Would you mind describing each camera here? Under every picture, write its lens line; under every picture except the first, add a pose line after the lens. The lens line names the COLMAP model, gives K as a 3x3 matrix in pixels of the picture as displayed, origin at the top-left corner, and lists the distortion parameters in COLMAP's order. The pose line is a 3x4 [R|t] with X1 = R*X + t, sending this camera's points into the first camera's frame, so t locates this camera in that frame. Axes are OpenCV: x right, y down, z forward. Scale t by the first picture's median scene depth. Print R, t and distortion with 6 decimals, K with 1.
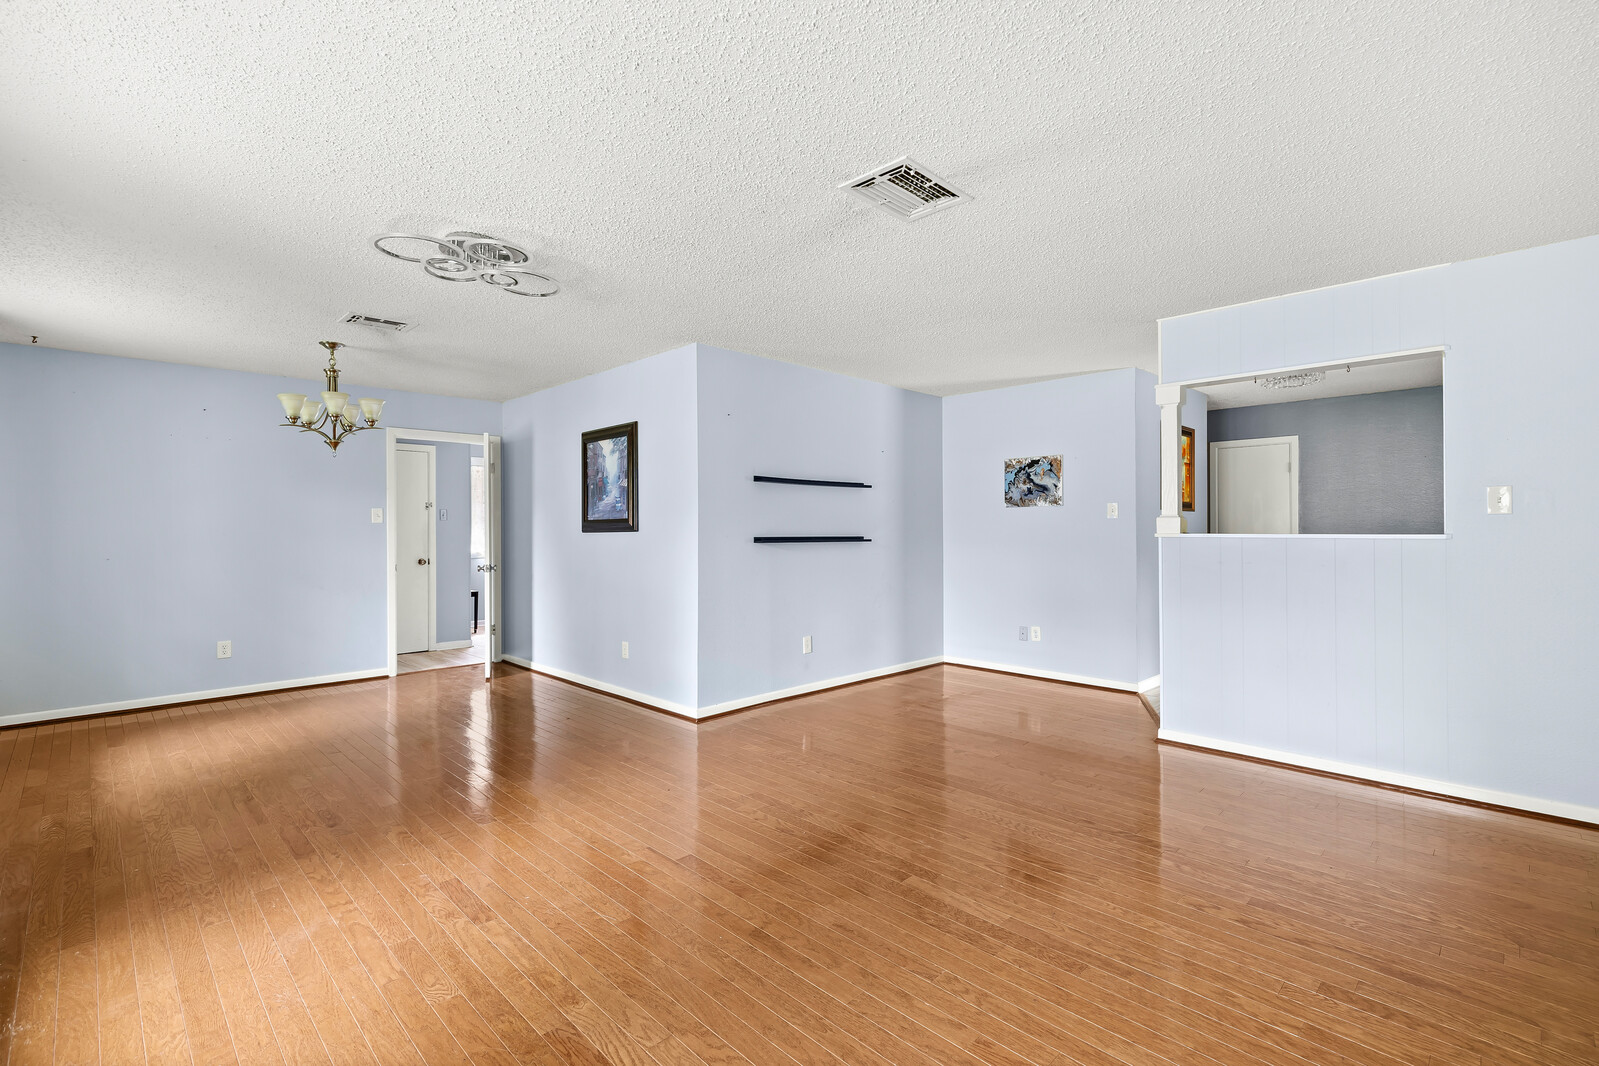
lens RADIAL K [[727.7, 0, 795.9], [0, 727.7, 528.4], [0, 0, 1]] dist [0.000809, -0.000306]
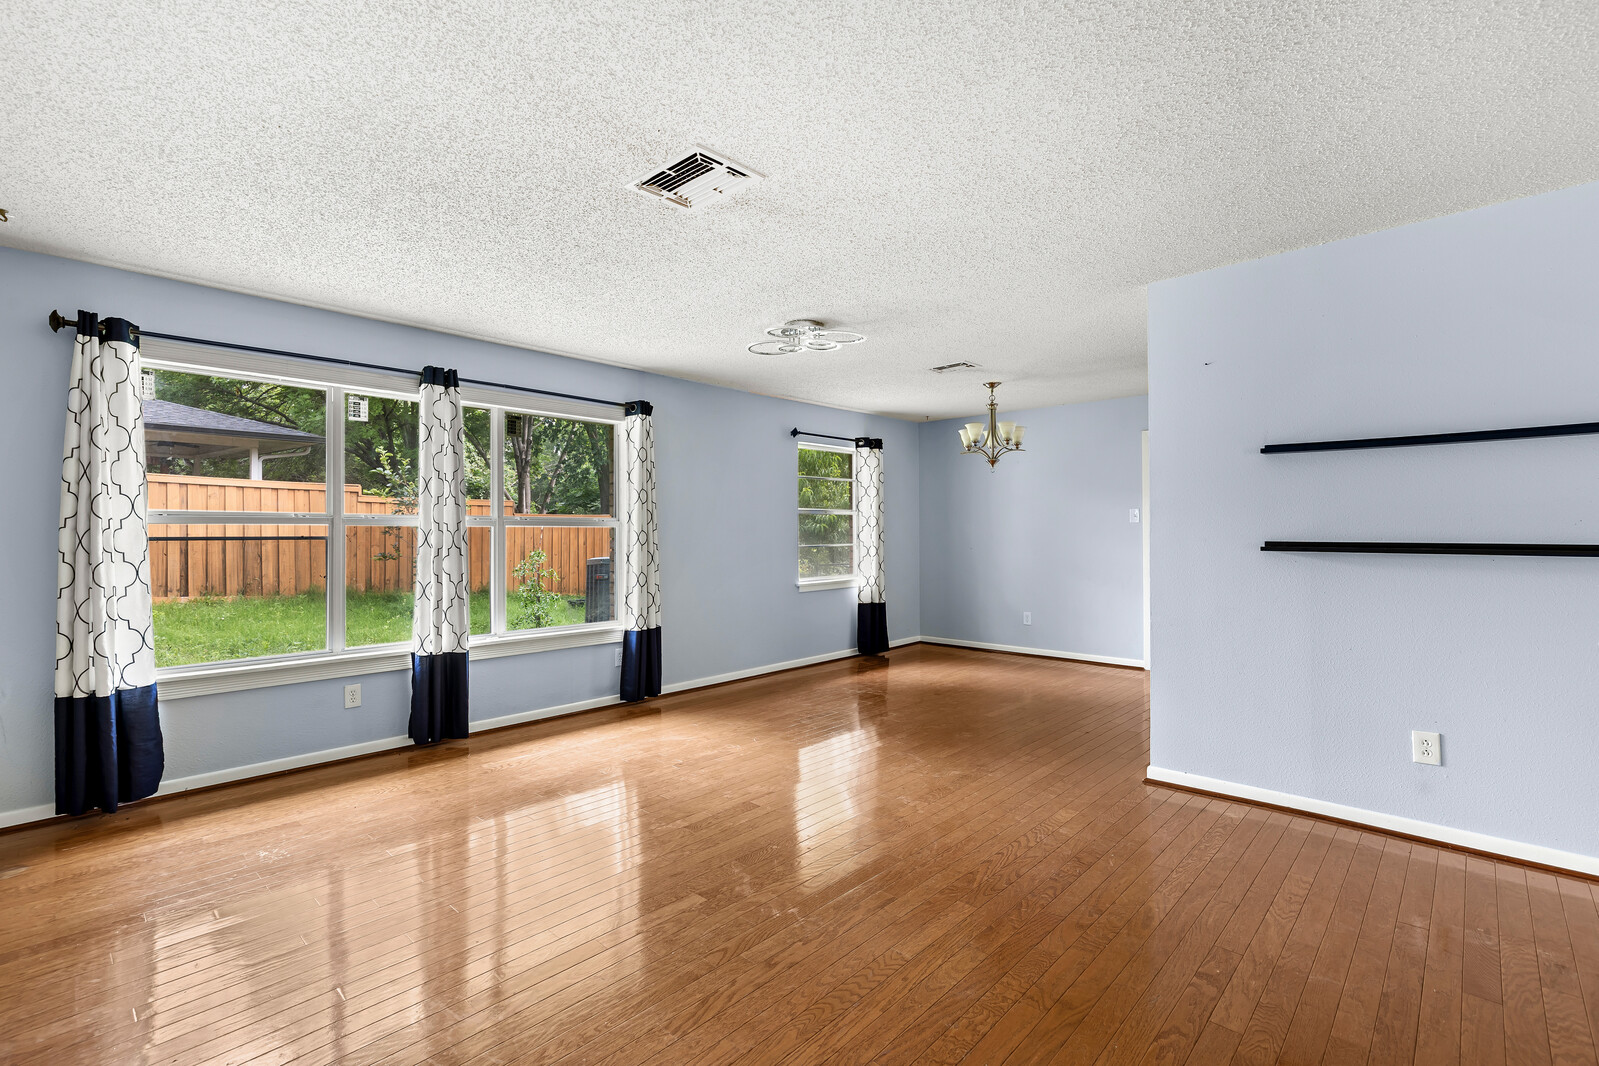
lens RADIAL K [[727.7, 0, 795.1], [0, 727.7, 525.8], [0, 0, 1]] dist [0.000809, -0.000306]
pose [[0.024312, -0.003687, -0.999698, 0.578252], [0.000755, 0.999993, -0.003670, 0.000470], [0.999704, -0.000666, 0.024314, 0.571699]]
